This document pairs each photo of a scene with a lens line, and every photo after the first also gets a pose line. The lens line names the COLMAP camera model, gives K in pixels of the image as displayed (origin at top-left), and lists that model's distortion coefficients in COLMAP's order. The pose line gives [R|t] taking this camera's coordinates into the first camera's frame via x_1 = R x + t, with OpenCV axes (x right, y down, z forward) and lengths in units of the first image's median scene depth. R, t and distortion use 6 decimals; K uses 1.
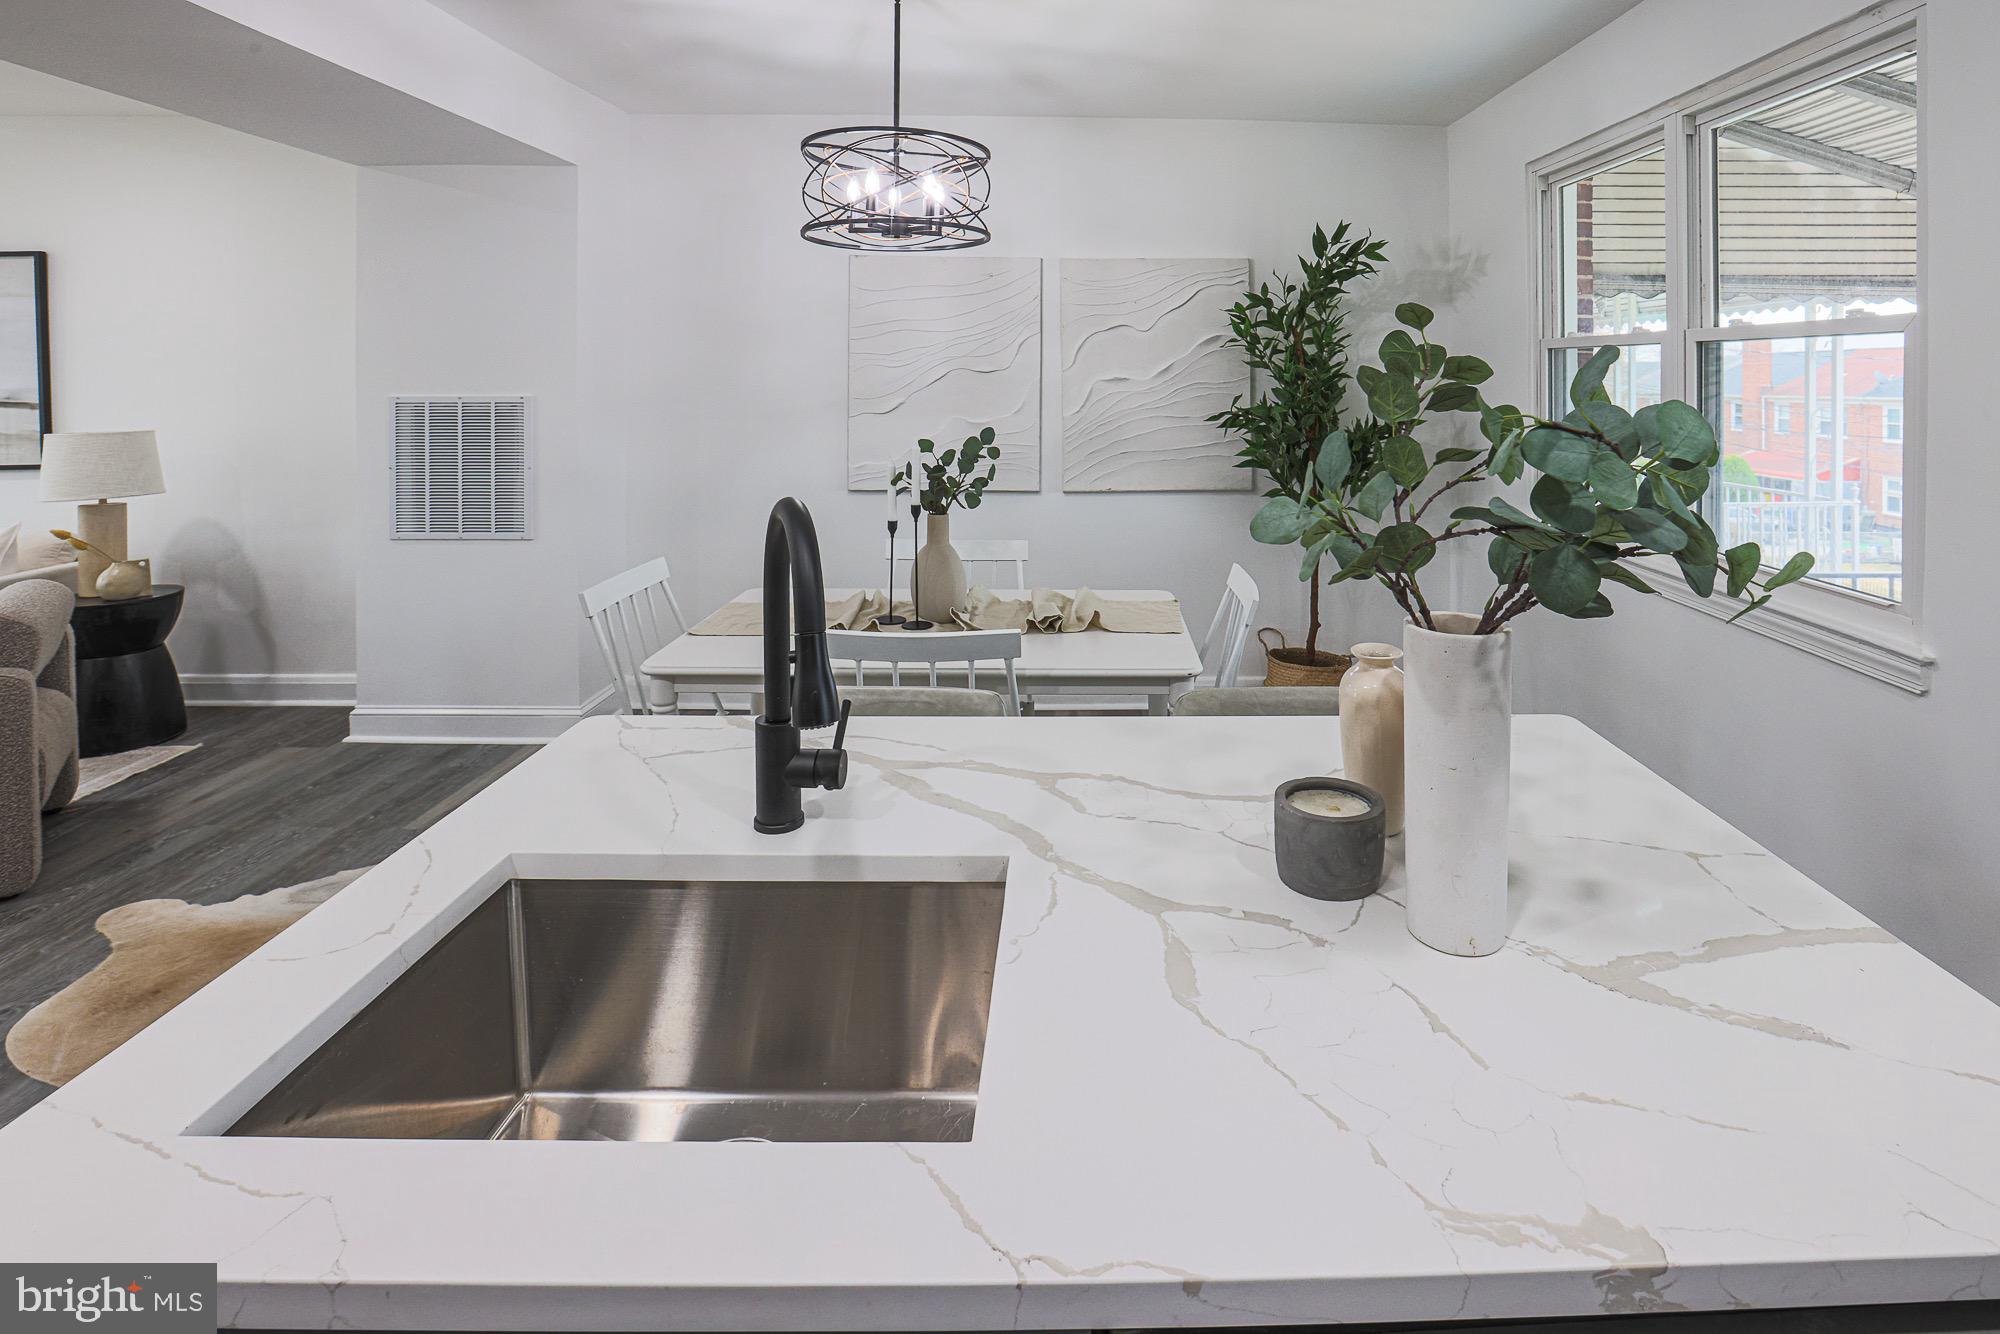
lens RADIAL K [[977.1, 0, 1069.1], [0, 977.1, 379.7], [0, 0, 1]] dist [-0.029900, 0.003760]
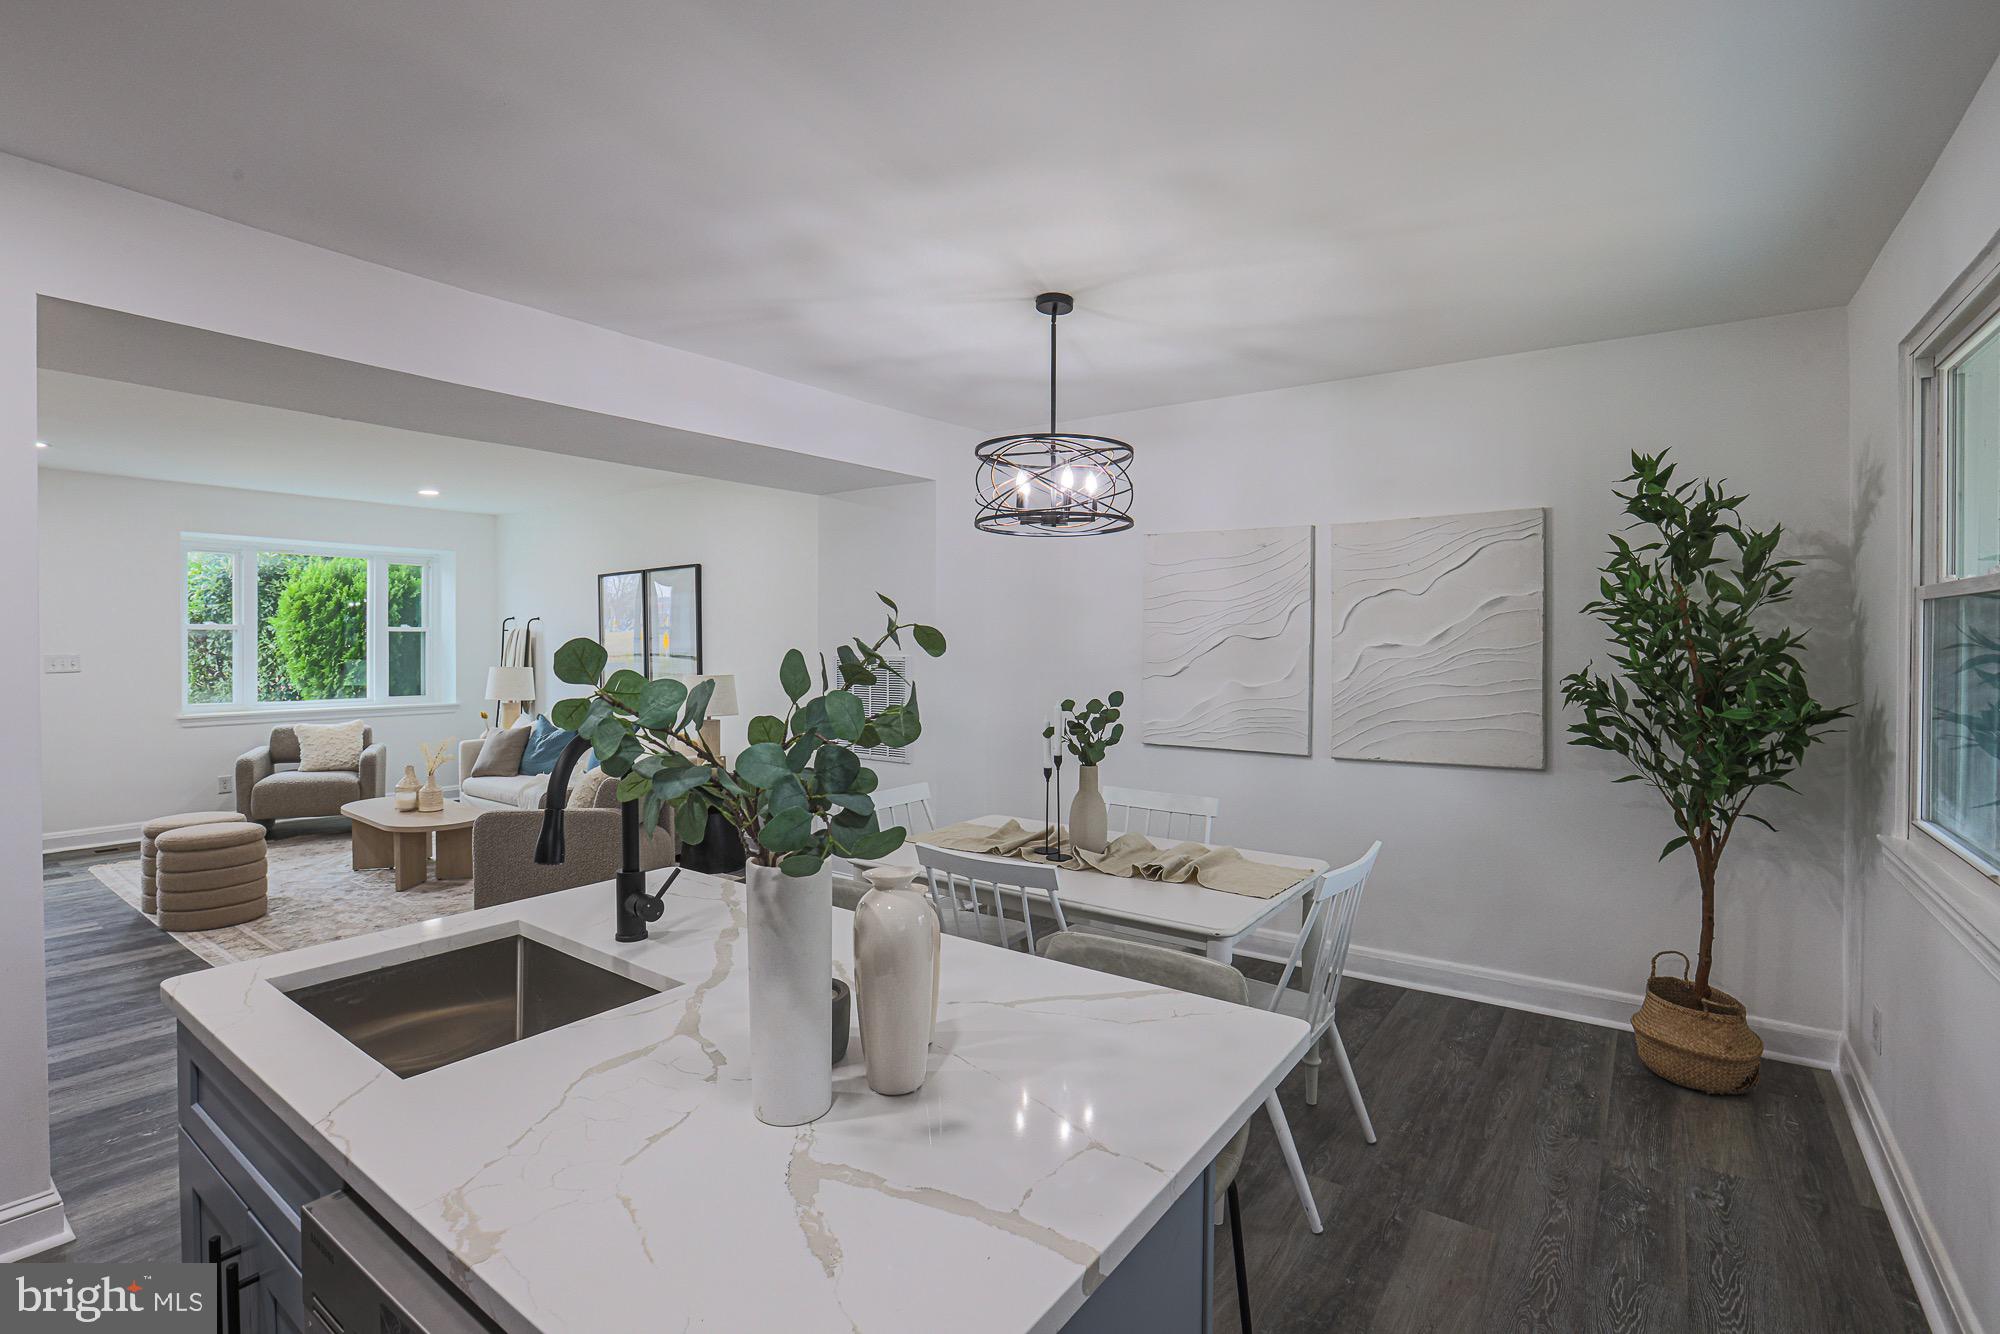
lens RADIAL K [[930.6, 0, 1038.0], [0, 930.6, 653.1], [0, 0, 1]] dist [-0.044089, 0.015142]
pose [[0.804794, 0.010153, -0.593467, 0.471055], [-0.001955, 0.999894, 0.014455, -0.008200], [0.593551, -0.010473, 0.804729, 0.087891]]
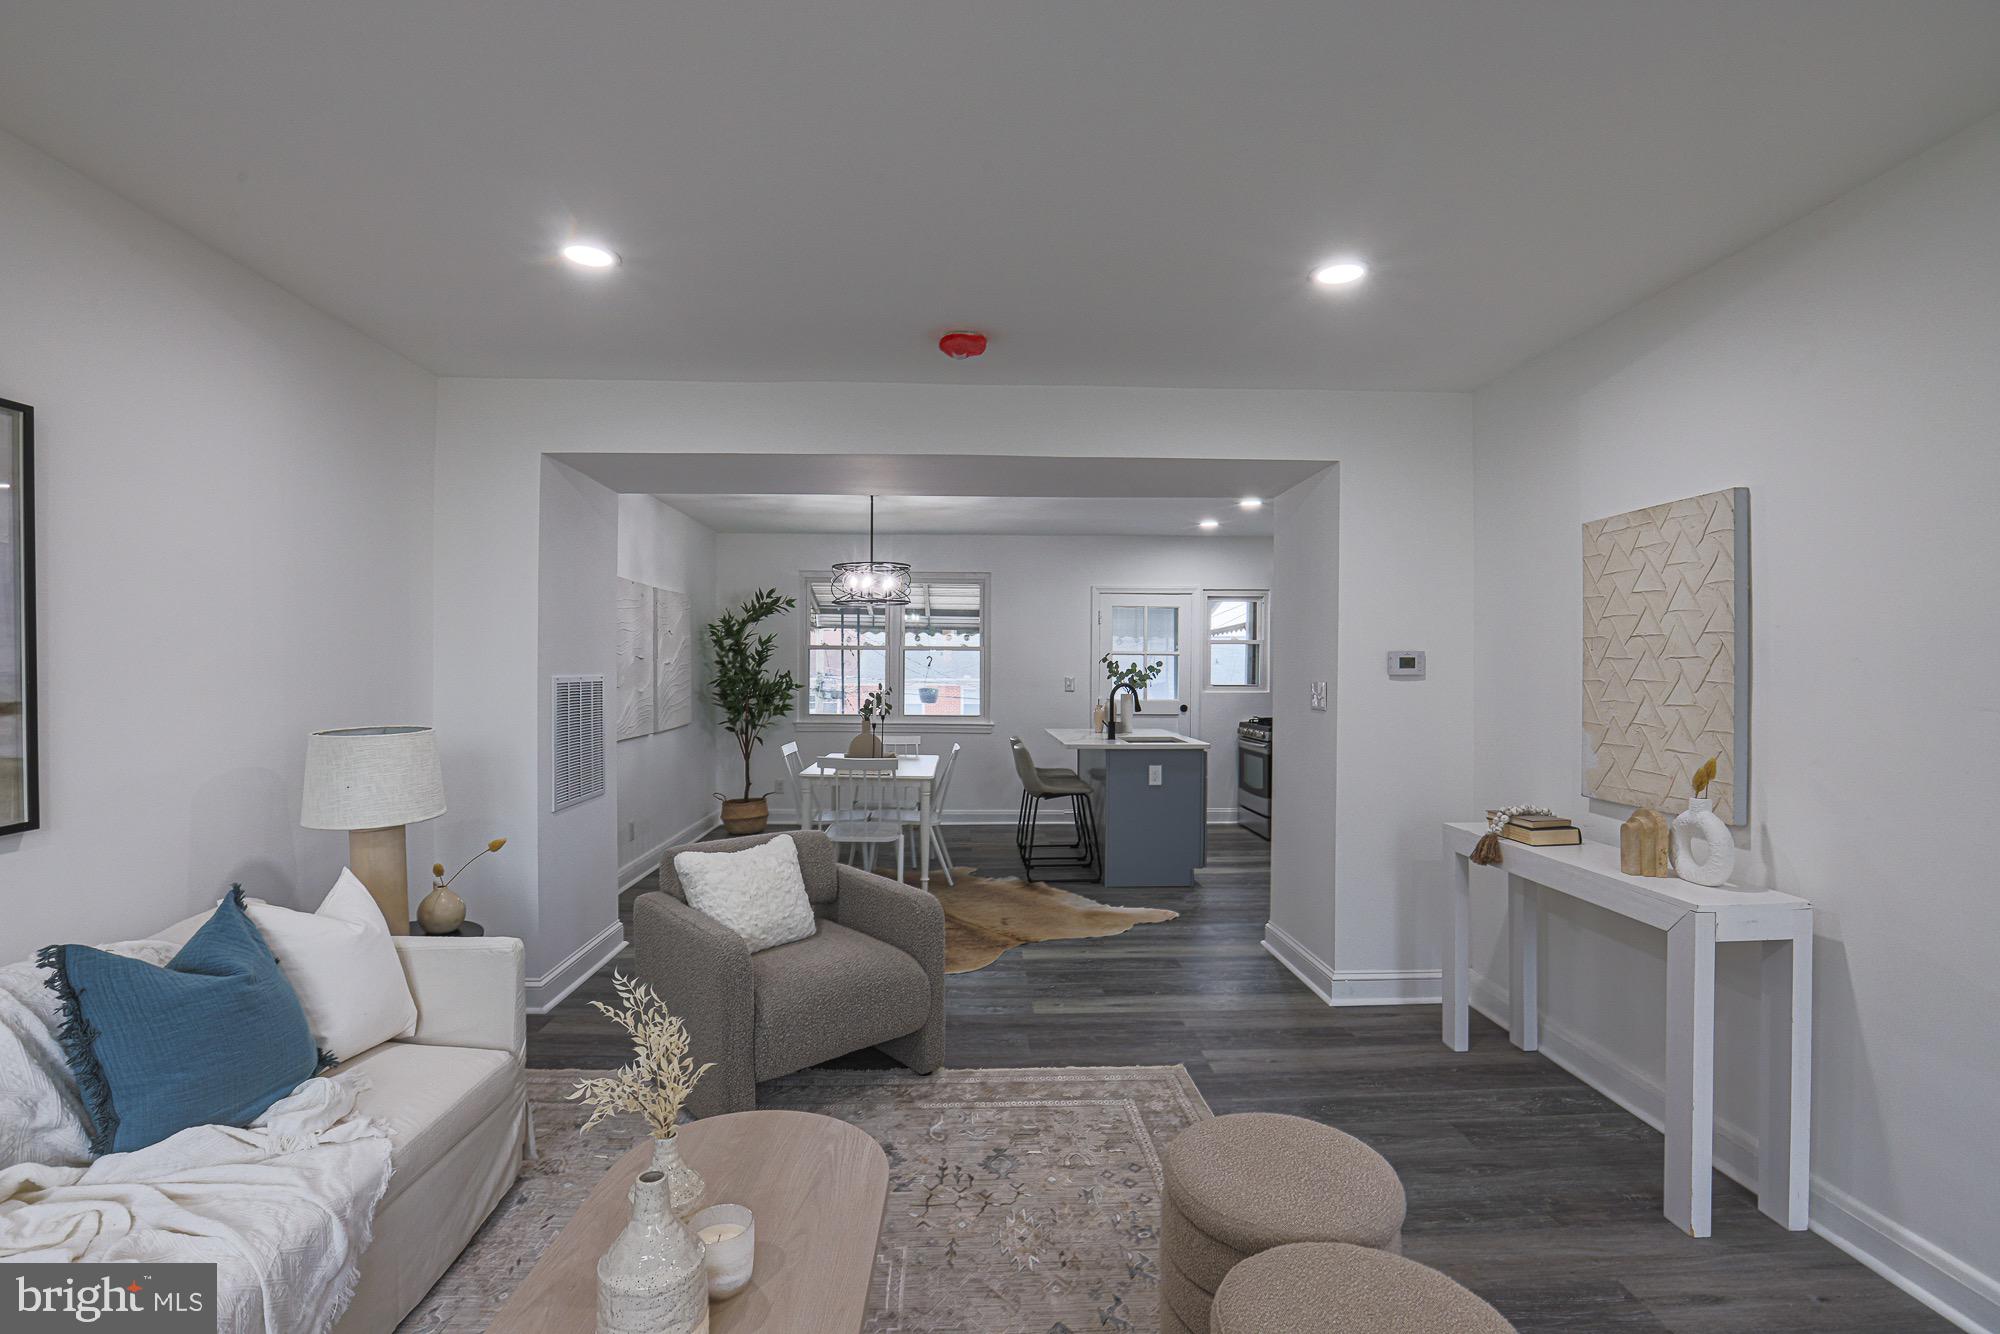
lens RADIAL K [[930.6, 0, 992.9], [0, 930.6, 672.5], [0, 0, 1]] dist [-0.044089, 0.015142]
pose [[-0.017003, -0.008383, 0.999820, -2.256346], [0.000213, 0.999965, 0.008388, 0.006154], [-0.999855, 0.000356, -0.017000, 0.712642]]
